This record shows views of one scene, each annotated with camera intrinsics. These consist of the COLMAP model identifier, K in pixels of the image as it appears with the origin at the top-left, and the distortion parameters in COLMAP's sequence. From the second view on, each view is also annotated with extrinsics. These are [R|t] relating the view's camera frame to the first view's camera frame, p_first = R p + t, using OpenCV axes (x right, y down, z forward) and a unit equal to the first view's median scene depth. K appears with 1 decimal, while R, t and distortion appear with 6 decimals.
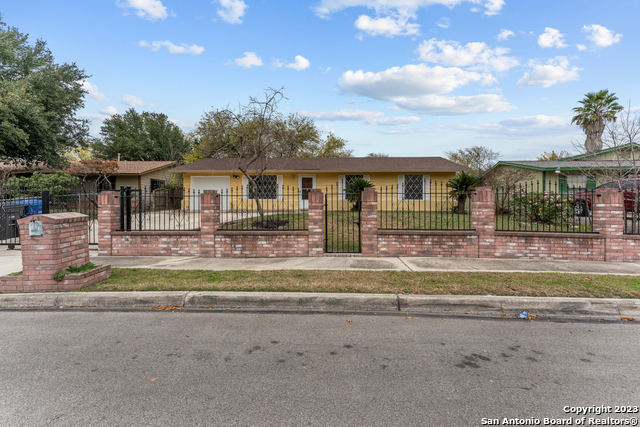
lens RADIAL K [[262.4, 0, 319.8], [0, 262.4, 203.3], [0, 0, 1]] dist [0.000777, -0.000115]
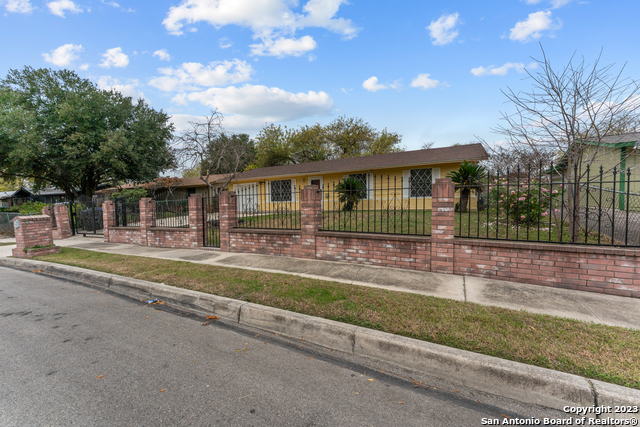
lens RADIAL K [[257.9, 0, 320.0], [0, 257.9, 213.5], [0, 0, 1]] dist [0.002861, 0.000136]
pose [[0.908316, -0.009497, -0.418177, 1.061872], [0.025534, 0.999137, 0.032772, 0.012089], [0.417505, -0.040445, 0.907774, 0.158678]]
